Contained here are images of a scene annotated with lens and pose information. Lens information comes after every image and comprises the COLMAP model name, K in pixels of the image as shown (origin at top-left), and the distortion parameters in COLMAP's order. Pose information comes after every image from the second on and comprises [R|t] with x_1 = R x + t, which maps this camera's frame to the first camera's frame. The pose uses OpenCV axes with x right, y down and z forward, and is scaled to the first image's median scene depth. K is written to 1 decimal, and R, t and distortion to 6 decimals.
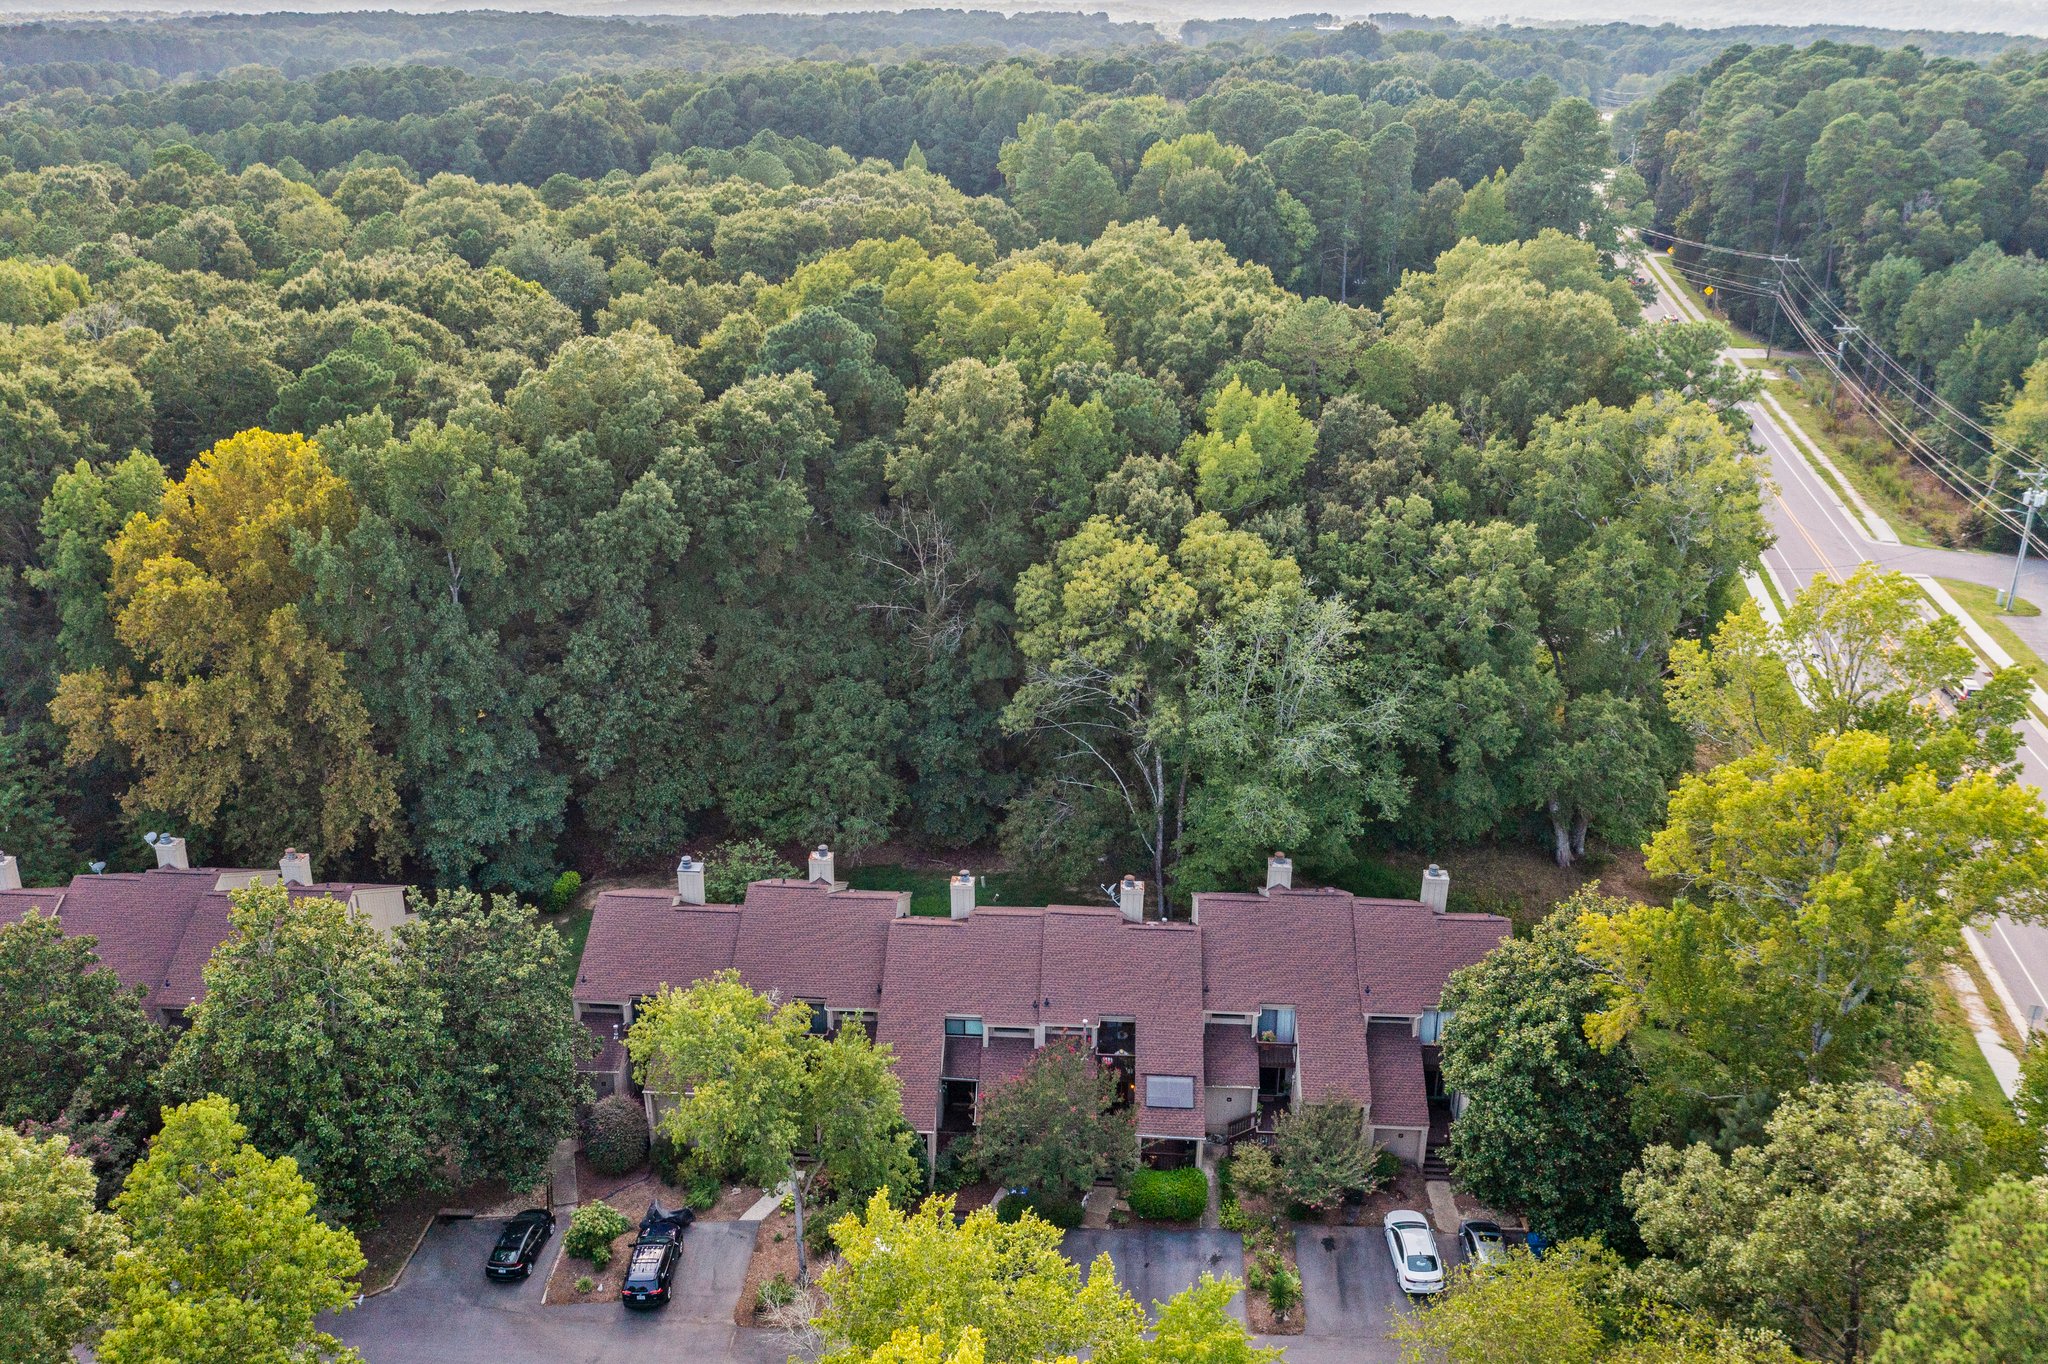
lens RADIAL K [[1741.1, 0, 1032.1], [0, 1741.1, 687.4], [0, 0, 1]] dist [-0.003094, -0.000197]
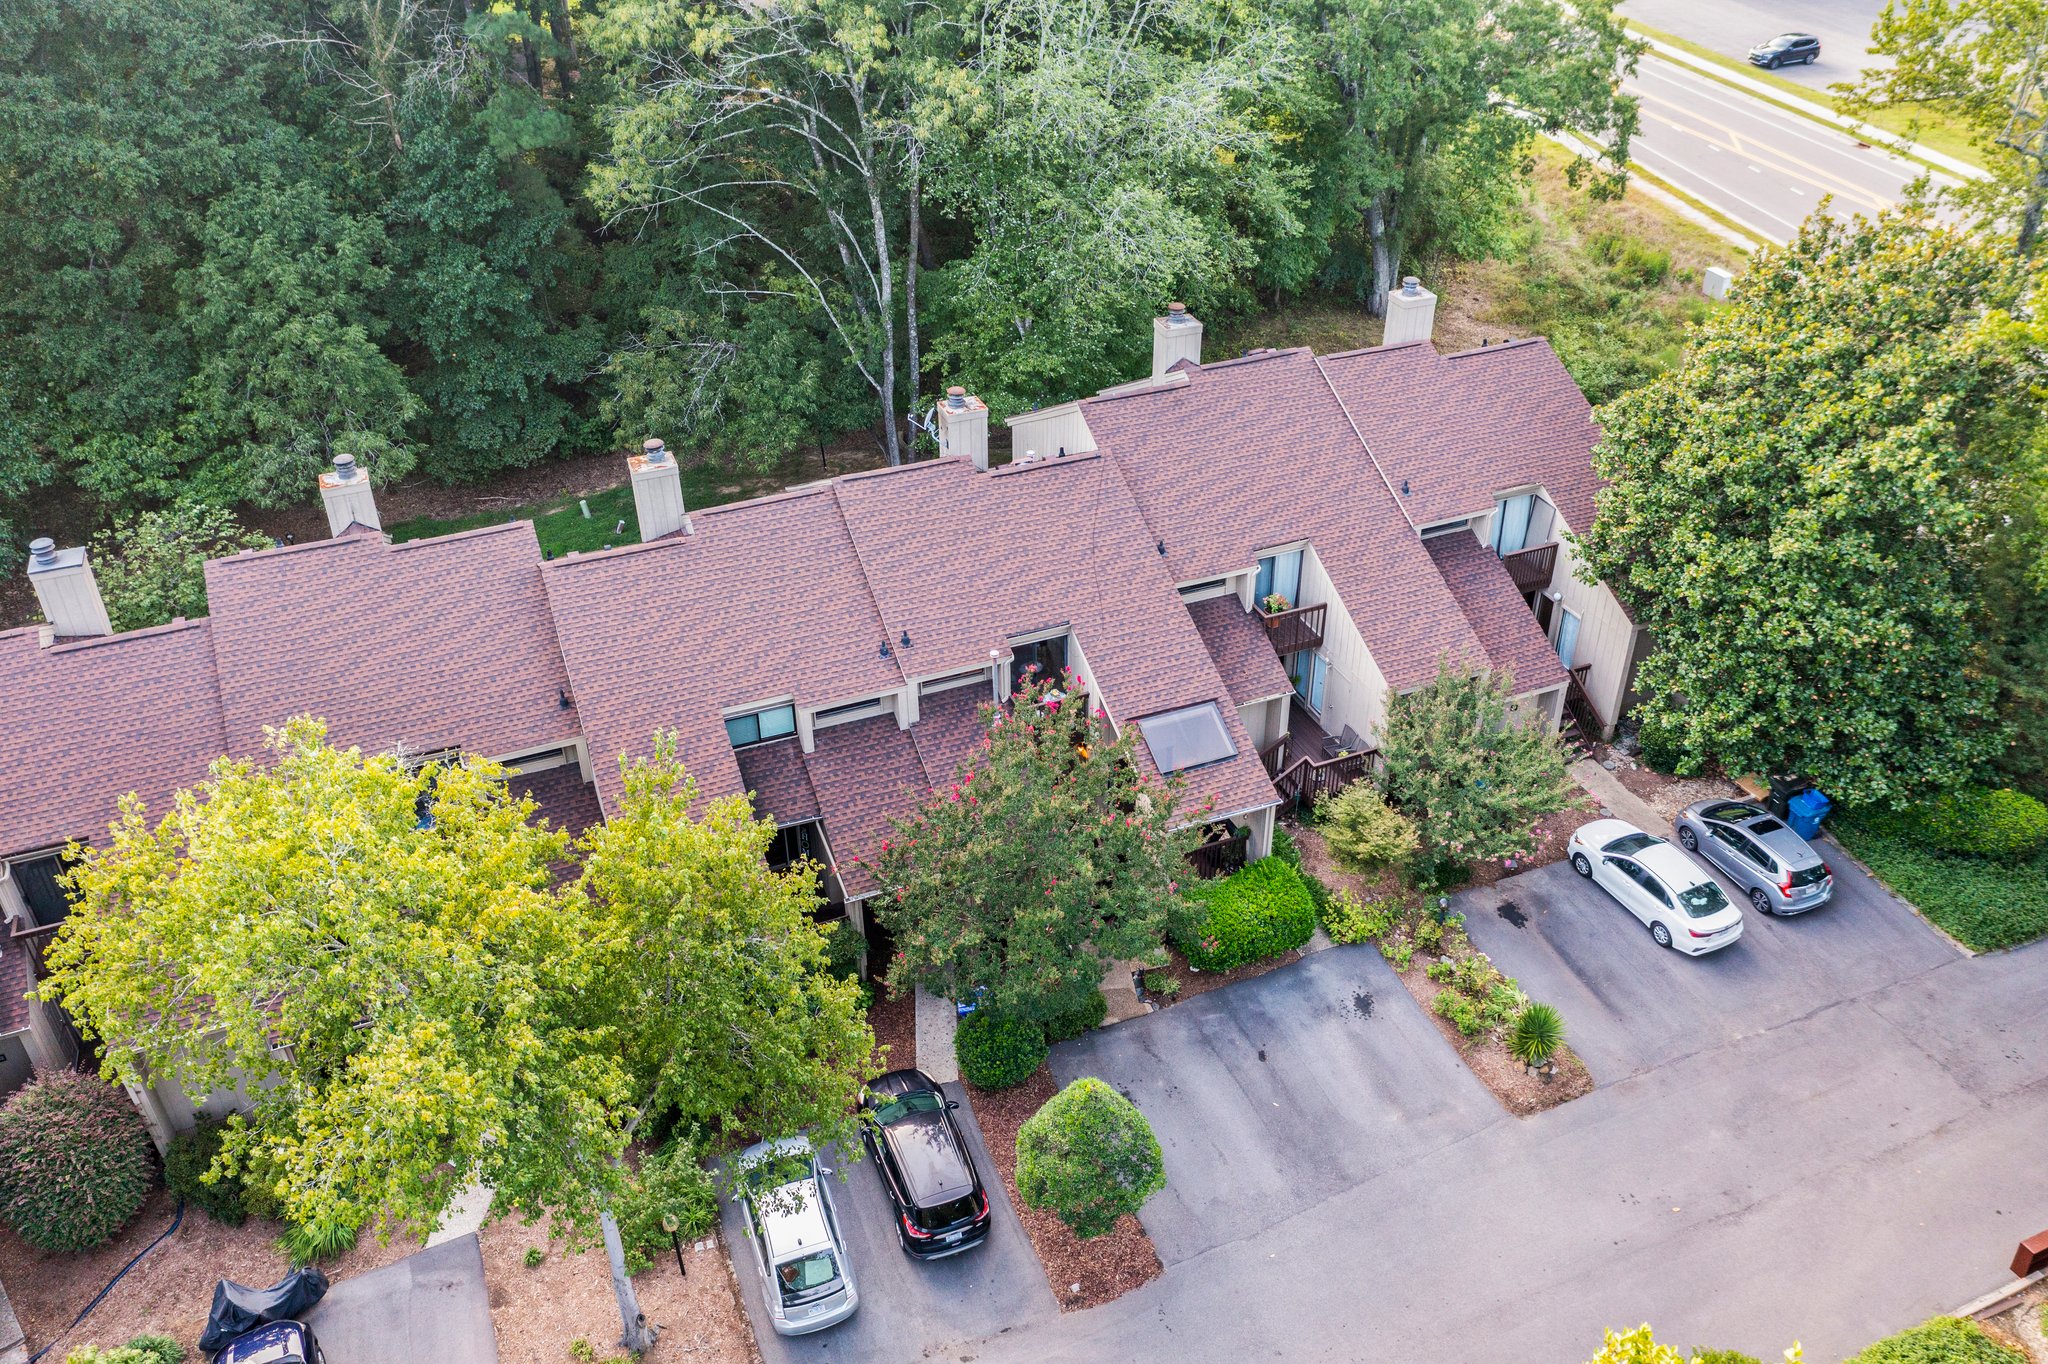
lens RADIAL K [[1632.9, 0, 1022.3], [0, 1632.9, 677.6], [0, 0, 1]] dist [-0.005719, 0.001301]
pose [[0.906335, -0.249778, 0.340833, -0.129030], [0.180999, 0.958331, 0.221000, 0.090911], [-0.381832, -0.138609, 0.913779, 0.542332]]
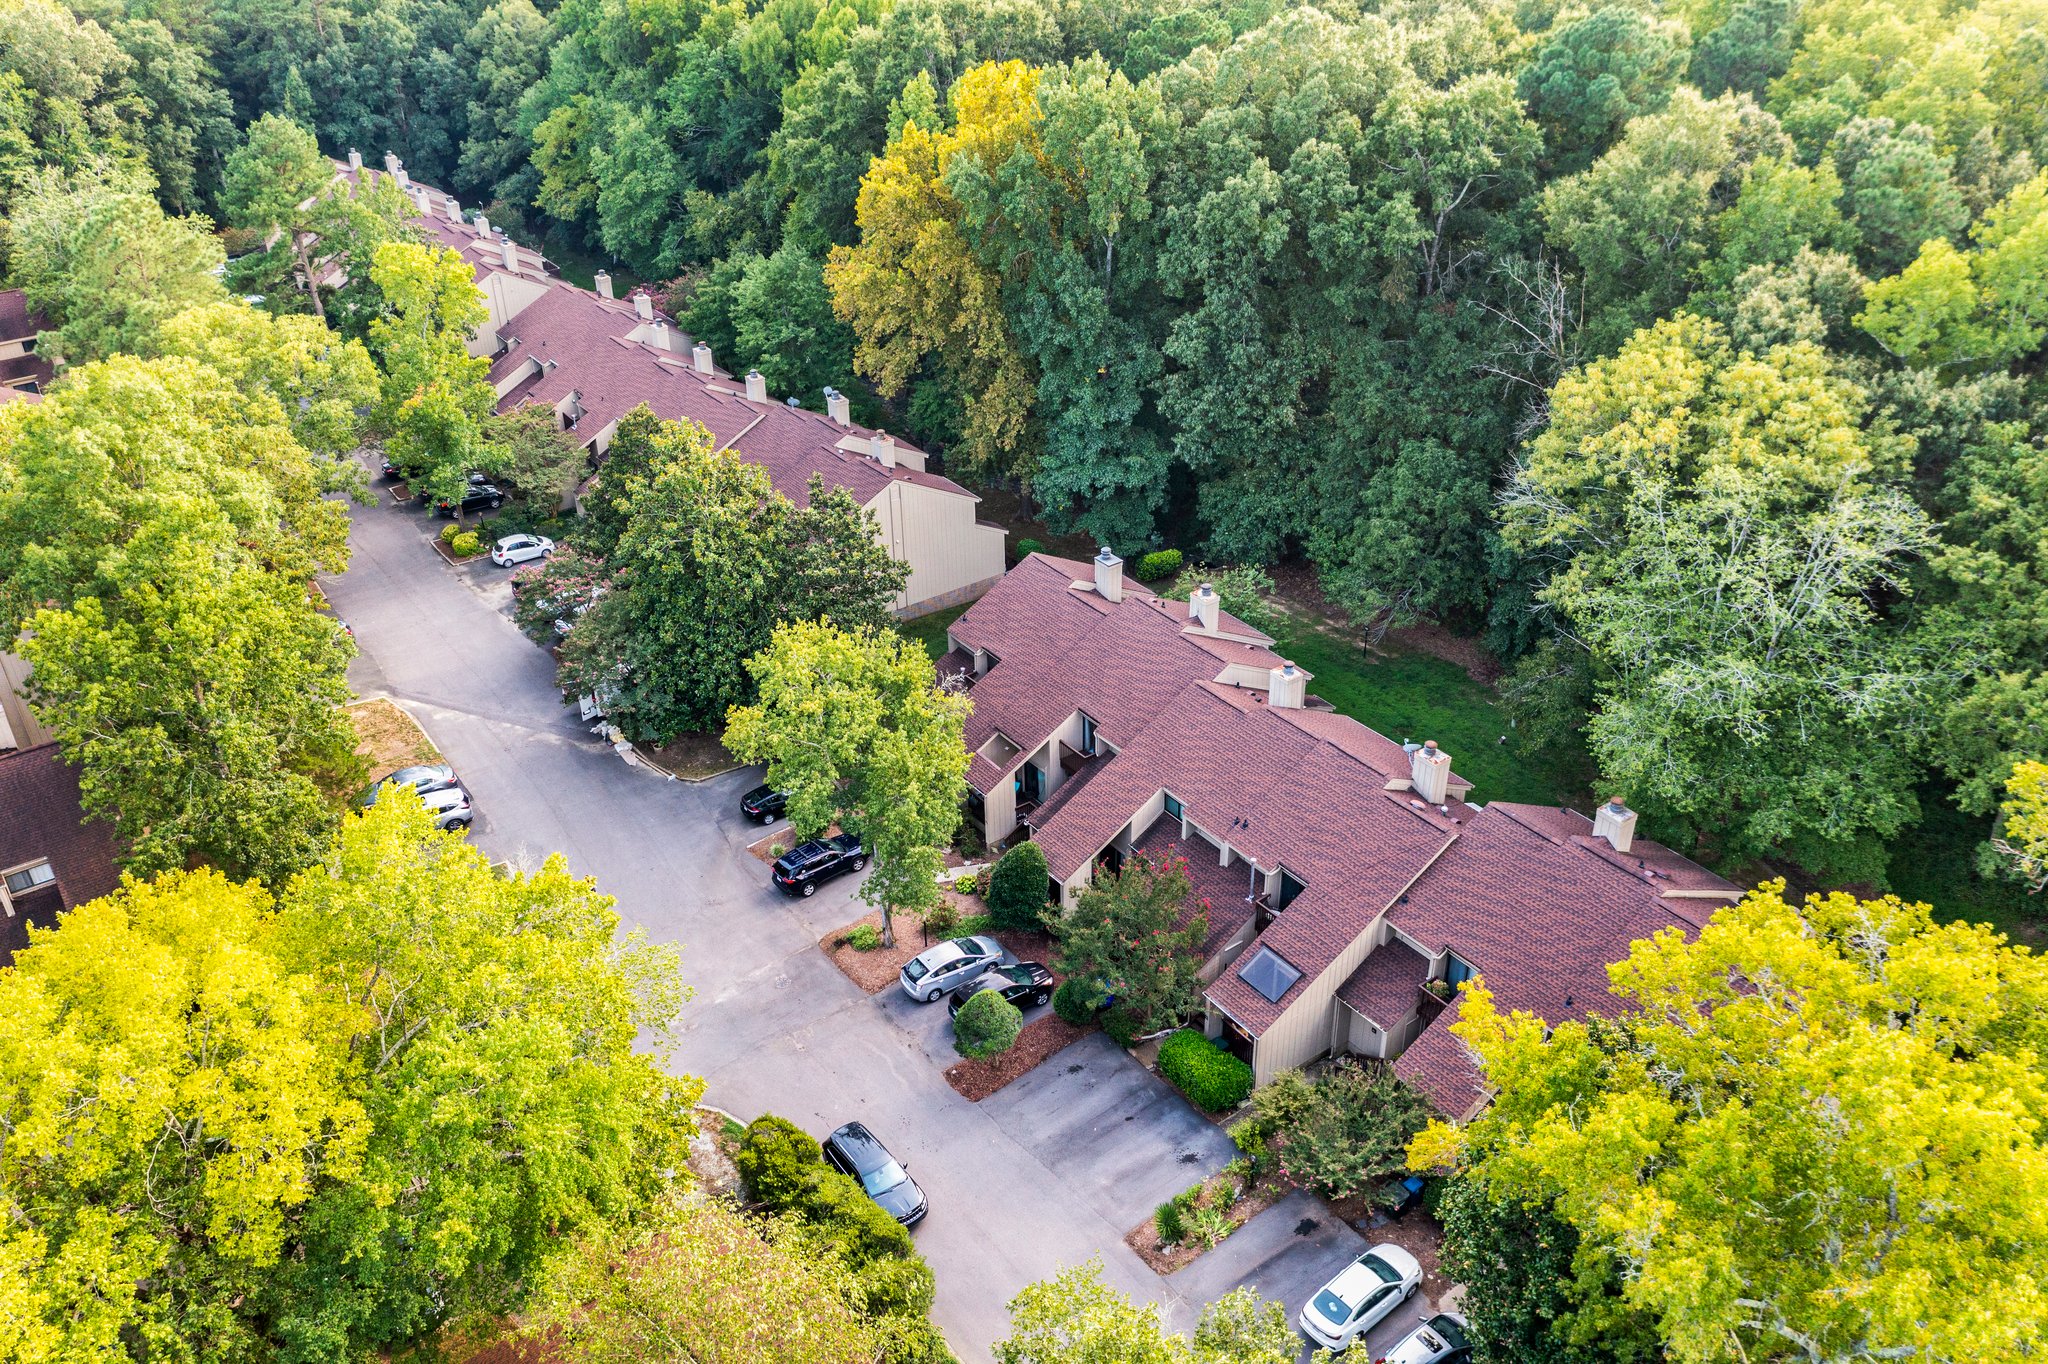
lens RADIAL K [[1632.9, 0, 1022.3], [0, 1632.9, 677.6], [0, 0, 1]] dist [-0.005719, 0.001301]
pose [[0.625186, 0.379707, -0.681883, 0.473529], [-0.262539, 0.925077, 0.274420, -0.084514], [0.734994, 0.007457, 0.678033, 0.358958]]
